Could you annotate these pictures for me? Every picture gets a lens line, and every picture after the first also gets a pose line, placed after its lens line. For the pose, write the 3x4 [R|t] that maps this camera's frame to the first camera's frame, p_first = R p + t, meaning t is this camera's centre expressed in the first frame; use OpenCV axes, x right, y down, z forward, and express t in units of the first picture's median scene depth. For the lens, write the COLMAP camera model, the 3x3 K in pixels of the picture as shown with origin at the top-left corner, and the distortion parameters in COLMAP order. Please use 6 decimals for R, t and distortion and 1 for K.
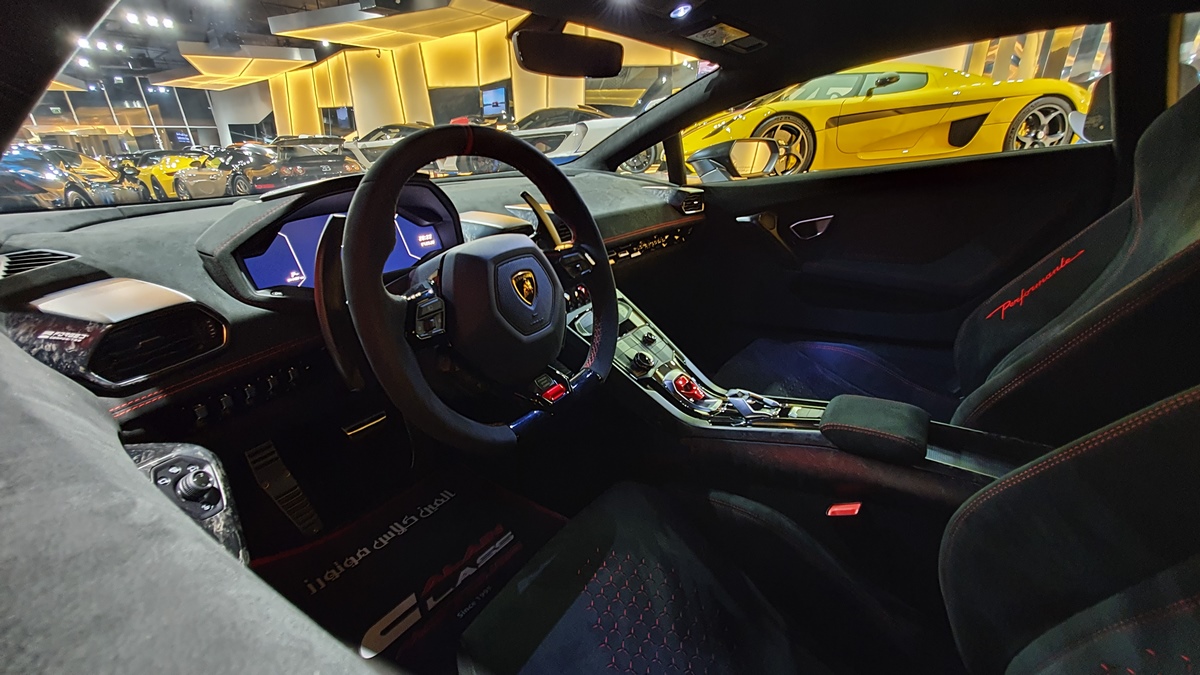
lens RADIAL K [[483.7, 0, 598.4], [0, 483.7, 346.6], [0, 0, 1]] dist [0.010627, 0.000671]
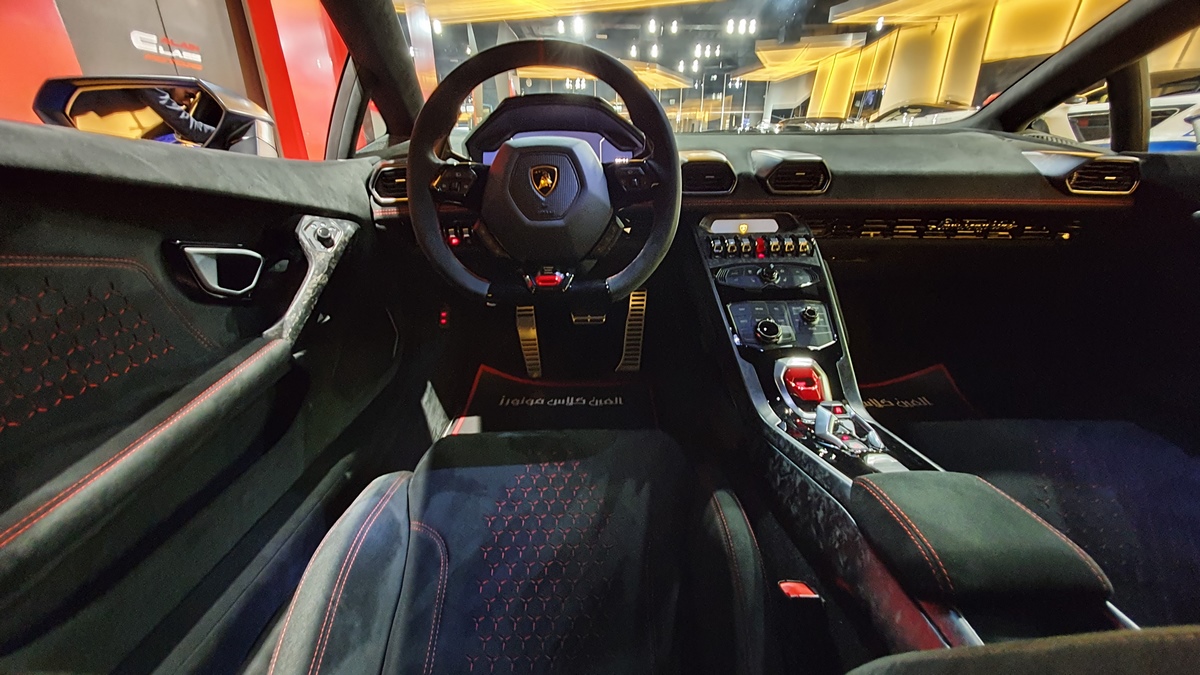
lens RADIAL K [[483.7, 0, 598.5], [0, 483.7, 327.8], [0, 0, 1]] dist [0.010627, 0.000671]
pose [[0.592953, 0.320218, -0.738828, 0.357874], [-0.325015, 0.934644, 0.144243, -0.000643], [0.736730, 0.154601, 0.658276, 0.157556]]
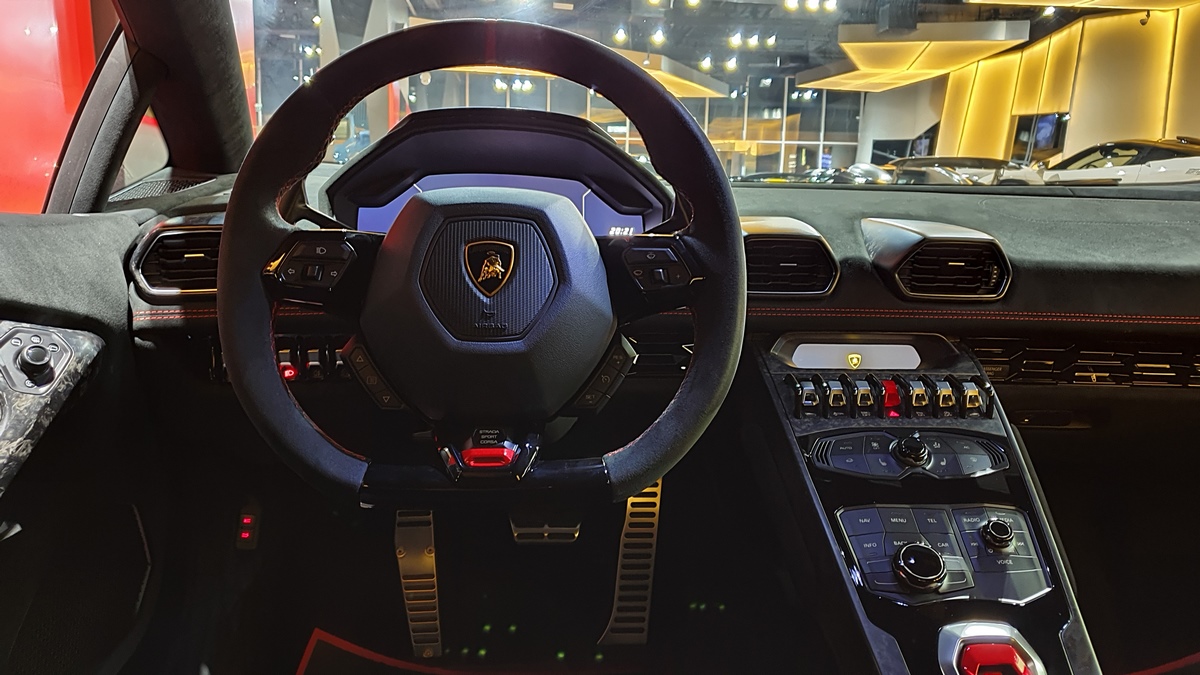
lens RADIAL K [[970.3, 0, 602.5], [0, 970.3, 335.8], [0, 0, 1]] dist [0.016790, -0.007812]
pose [[0.632358, 0.170249, -0.755737, 0.347824], [-0.343097, 0.936206, -0.076179, 0.001233], [0.694556, 0.307464, 0.650429, 0.136959]]
